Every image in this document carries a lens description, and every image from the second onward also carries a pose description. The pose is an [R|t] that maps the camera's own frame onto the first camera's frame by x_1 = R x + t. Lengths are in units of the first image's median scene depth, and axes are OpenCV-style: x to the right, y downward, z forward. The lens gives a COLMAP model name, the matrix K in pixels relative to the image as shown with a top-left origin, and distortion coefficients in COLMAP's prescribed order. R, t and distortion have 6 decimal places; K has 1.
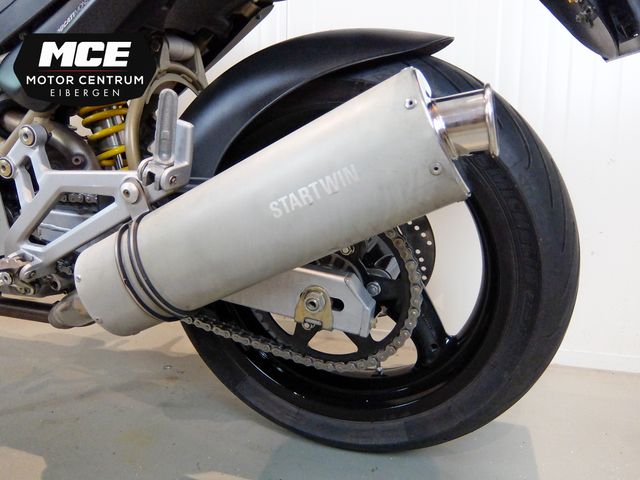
lens RADIAL K [[479.8, 0, 320.1], [0, 479.8, 240.9], [0, 0, 1]] dist [-0.021100, -0.009763]
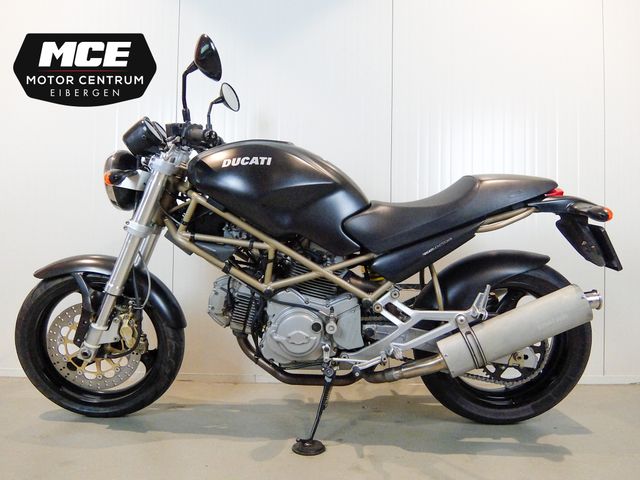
lens RADIAL K [[479.8, 0, 327.7], [0, 479.8, 254.7], [0, 0, 1]] dist [-0.021100, -0.009763]
pose [[0.942971, -0.009081, 0.332752, -1.680355], [0.044725, 0.994020, -0.099616, -0.195700], [-0.329858, 0.108817, 0.937738, -1.065859]]
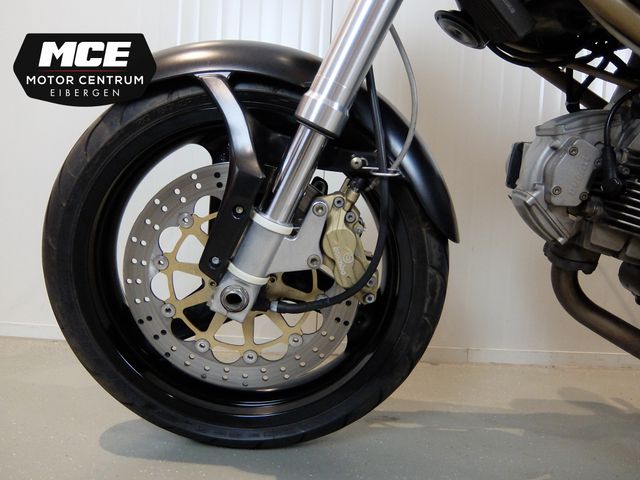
lens RADIAL K [[479.8, 0, 322.9], [0, 479.8, 250.7], [0, 0, 1]] dist [-0.021100, -0.009763]
pose [[0.953070, -0.003817, 0.302726, -2.142991], [0.013284, 0.999485, -0.029220, -0.054366], [-0.302459, 0.031870, 0.952630, 0.722180]]
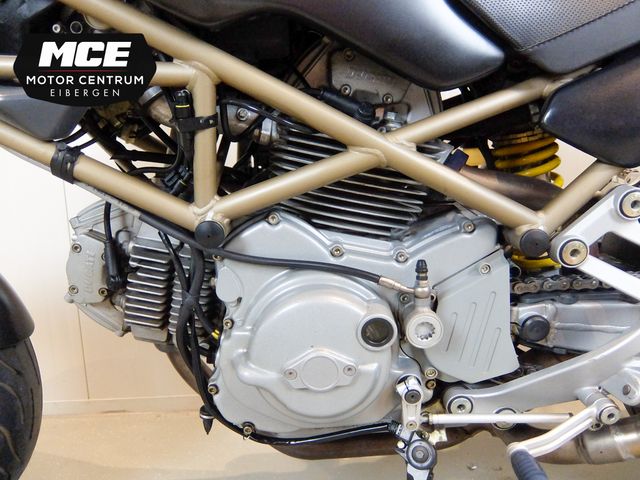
lens RADIAL K [[479.8, 0, 319.4], [0, 479.8, 247.0], [0, 0, 1]] dist [-0.021100, -0.009763]
pose [[0.946944, -0.117299, 0.299231, -1.245188], [0.124414, 0.992219, -0.004769, -0.211845], [-0.296343, 0.041744, 0.954169, 0.492981]]
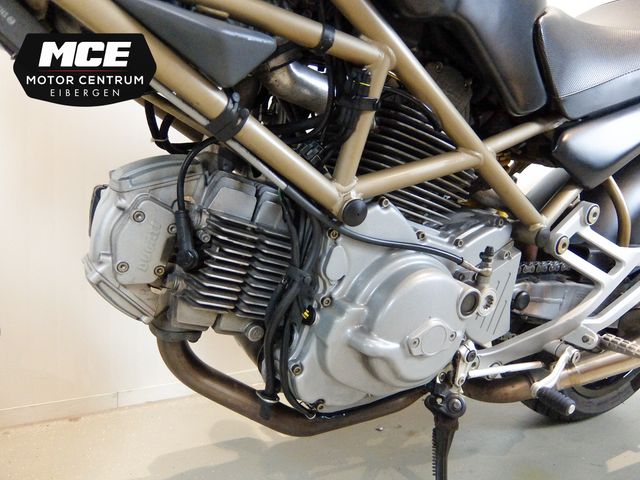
lens RADIAL K [[479.8, 0, 323.4], [0, 479.8, 242.3], [0, 0, 1]] dist [-0.021100, -0.009763]
pose [[0.649560, -0.078506, 0.756247, -1.763368], [0.062879, 0.996794, 0.049469, -0.247444], [-0.757706, 0.015419, 0.652414, 0.776867]]
